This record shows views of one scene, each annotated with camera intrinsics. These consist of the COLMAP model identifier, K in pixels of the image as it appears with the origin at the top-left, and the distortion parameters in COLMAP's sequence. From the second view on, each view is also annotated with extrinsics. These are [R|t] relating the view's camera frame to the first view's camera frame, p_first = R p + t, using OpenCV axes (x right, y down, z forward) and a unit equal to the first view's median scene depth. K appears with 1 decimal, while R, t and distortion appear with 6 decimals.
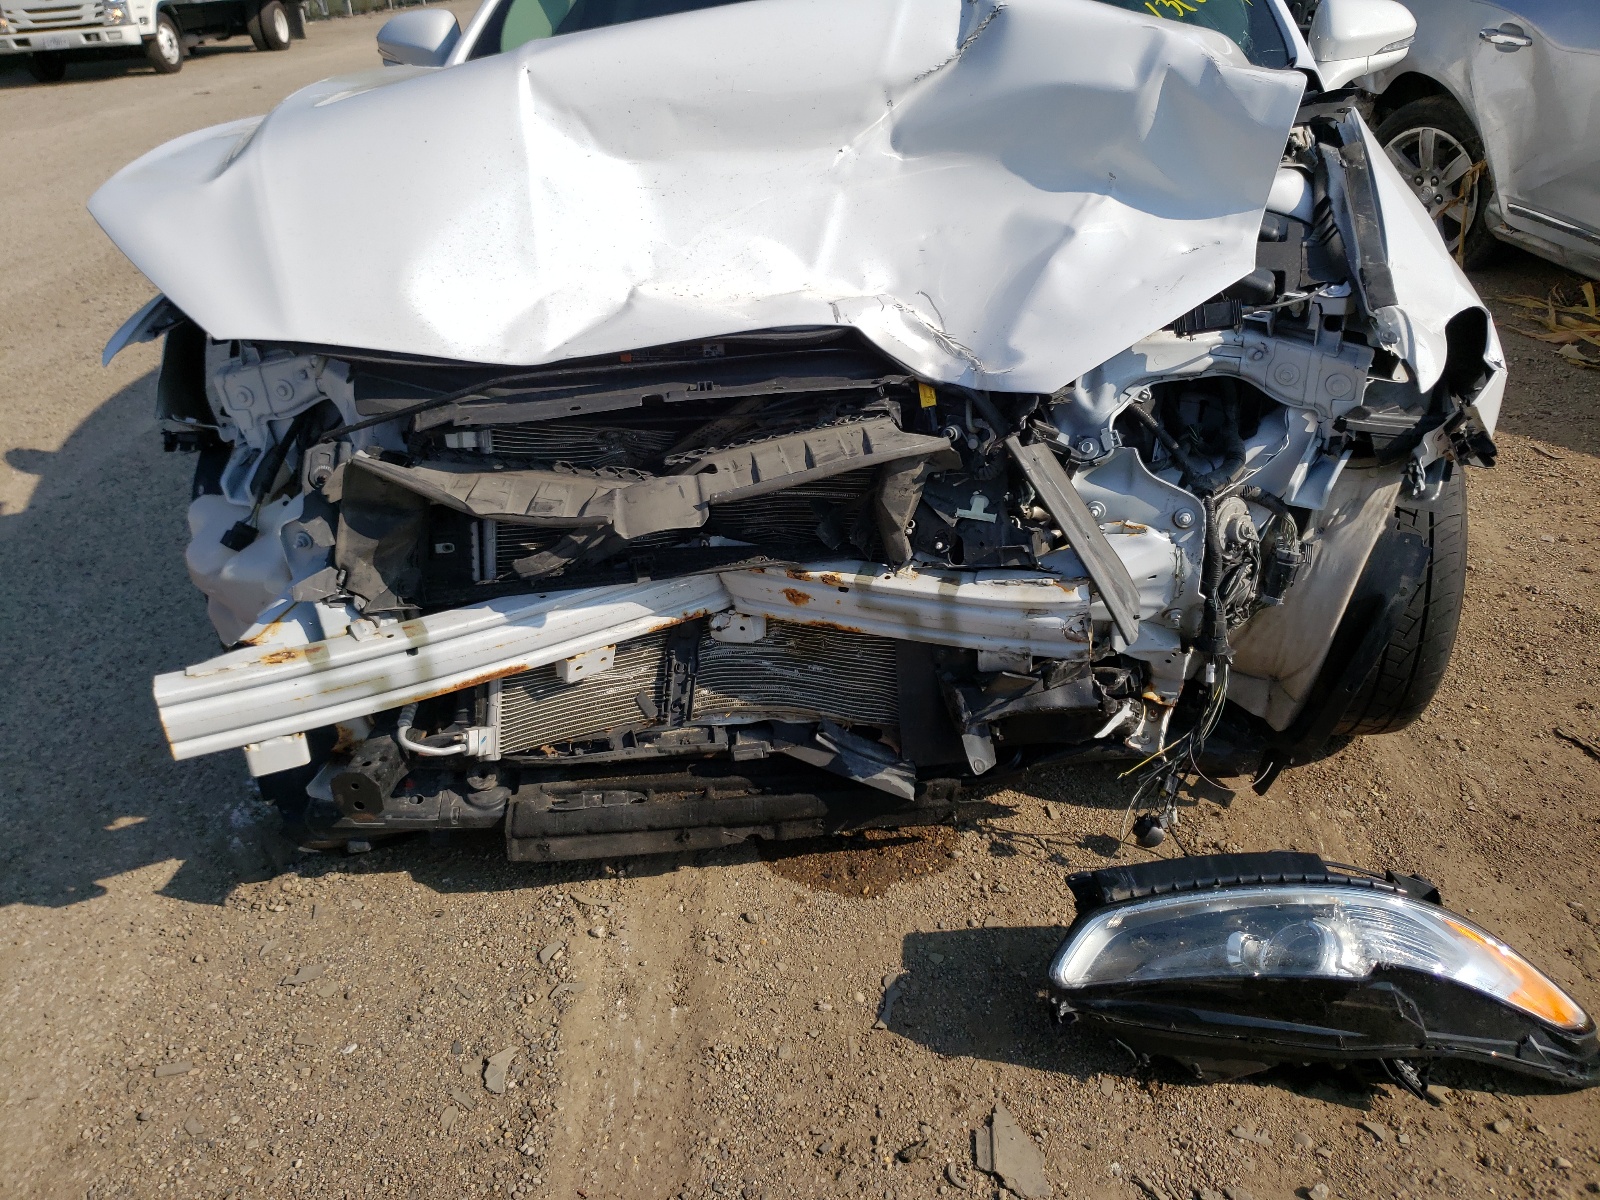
lens RADIAL K [[1228.1, 0, 800.5], [0, 1228.1, 597.4], [0, 0, 1]] dist [0.025114, 0.003964]
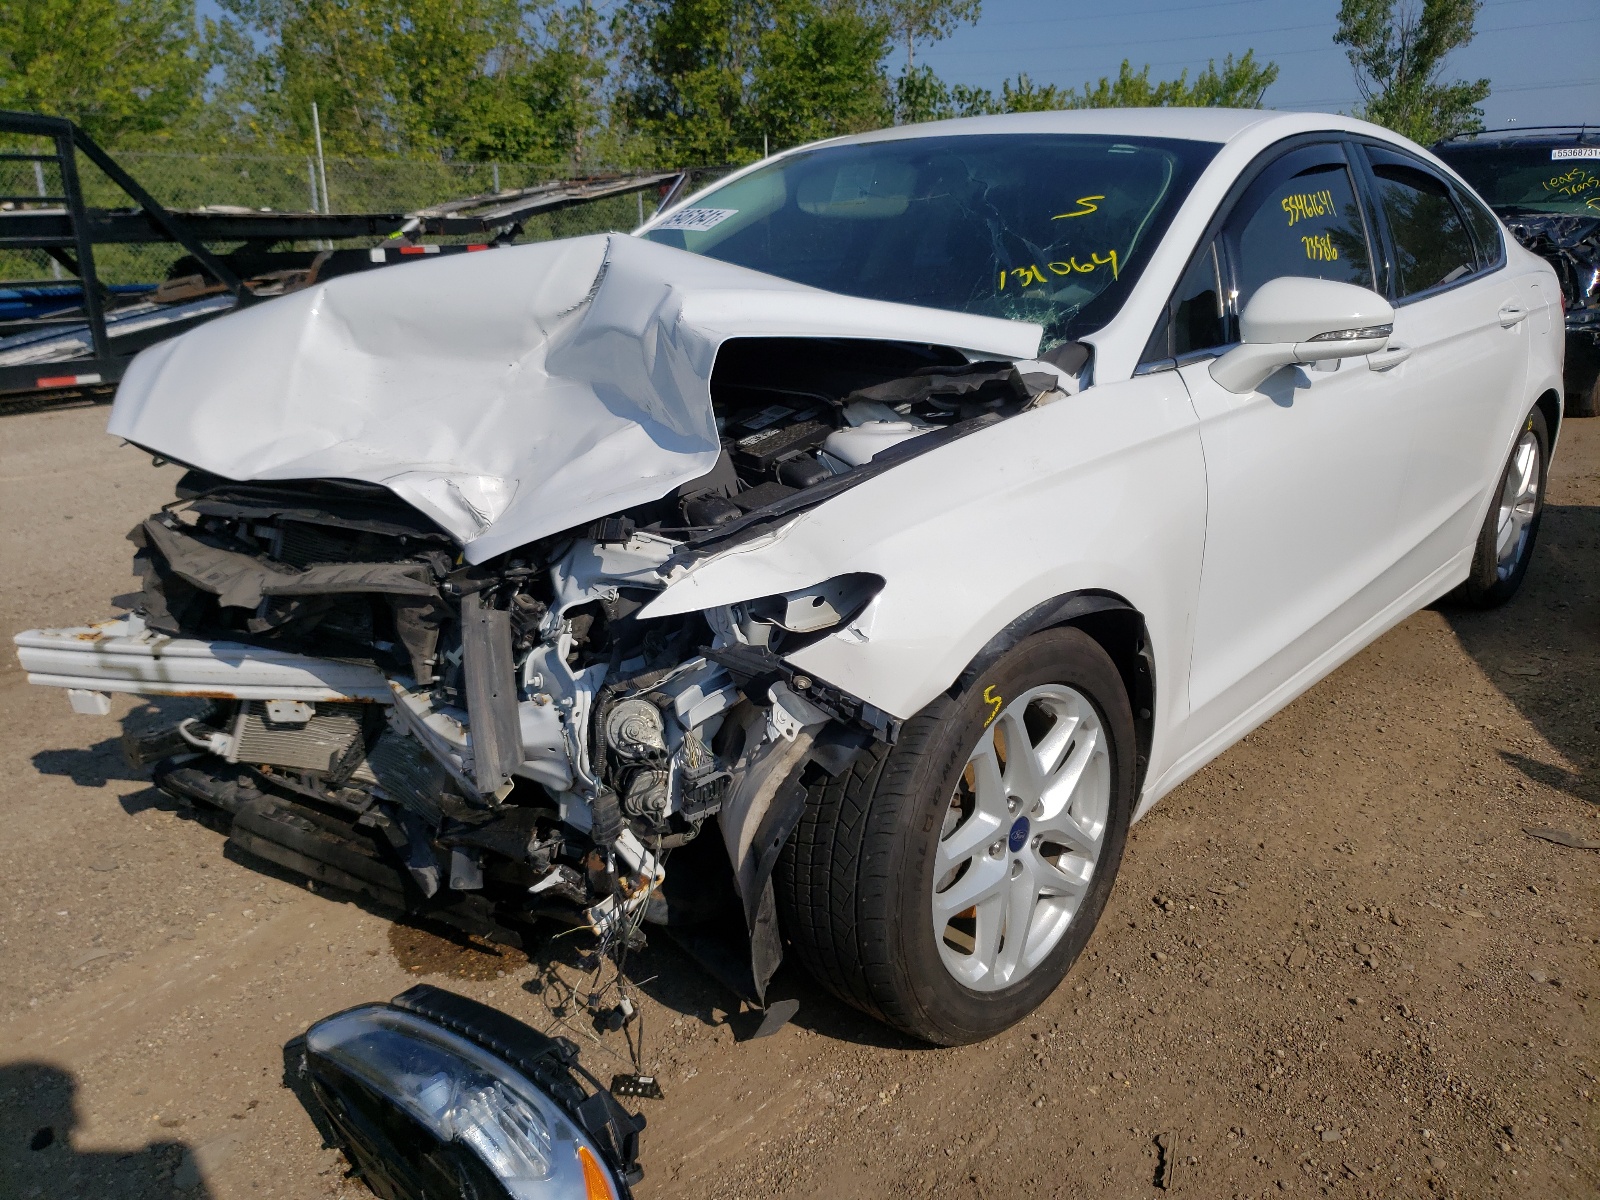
lens RADIAL K [[1228.1, 0, 802.3], [0, 1228.1, 604.9], [0, 0, 1]] dist [0.025114, 0.003964]
pose [[0.793835, 0.197811, -0.575063, 1.056871], [-0.292876, 0.953089, -0.076450, -0.120405], [0.532963, 0.229111, 0.814529, 0.188516]]
